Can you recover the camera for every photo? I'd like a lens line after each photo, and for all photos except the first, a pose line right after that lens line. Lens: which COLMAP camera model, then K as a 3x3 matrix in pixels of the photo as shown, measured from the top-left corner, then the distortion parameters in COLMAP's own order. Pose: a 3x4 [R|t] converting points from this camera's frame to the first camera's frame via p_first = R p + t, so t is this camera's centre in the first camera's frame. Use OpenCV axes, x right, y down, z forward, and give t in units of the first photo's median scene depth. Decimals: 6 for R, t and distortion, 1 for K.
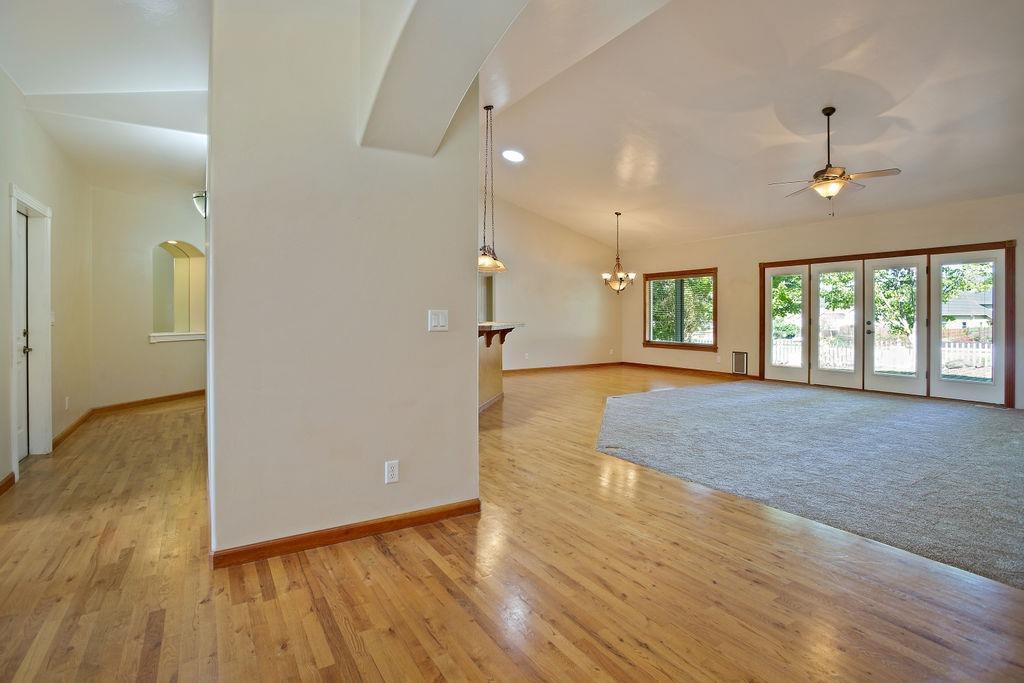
lens RADIAL K [[498.4, 0, 520.7], [0, 498.4, 319.4], [0, 0, 1]] dist [-0.060542, 0.030483]
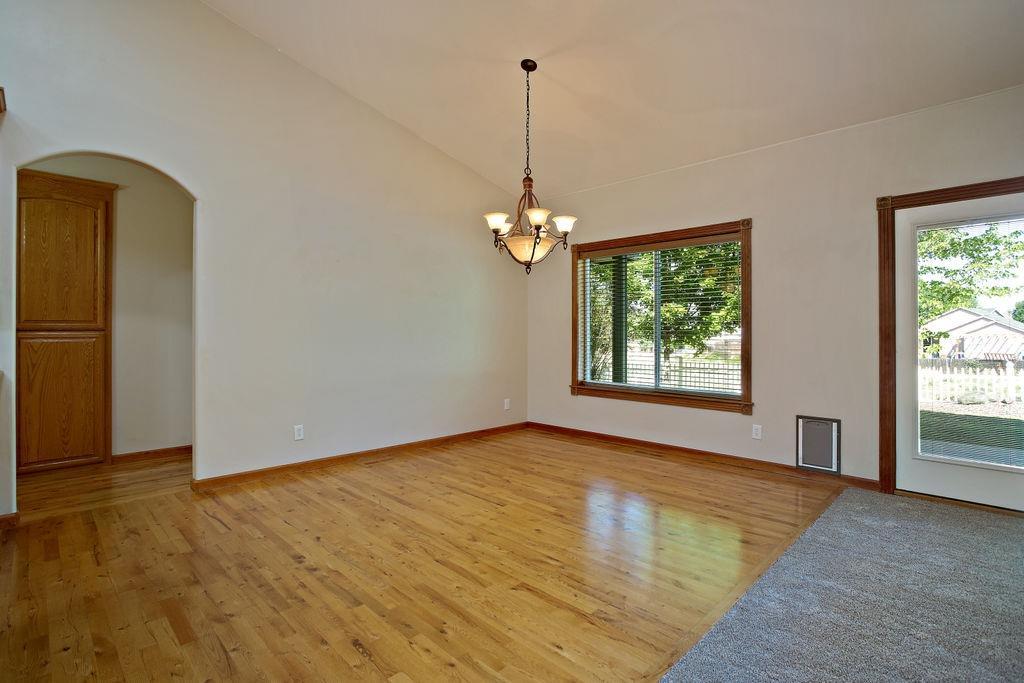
lens RADIAL K [[498.4, 0, 520.7], [0, 498.4, 319.4], [0, 0, 1]] dist [-0.060542, 0.030483]
pose [[0.975950, 0.008986, 0.217809, 0.106562], [-0.001814, 0.999450, -0.033106, -0.002042], [-0.217987, 0.031915, 0.975430, 0.624830]]
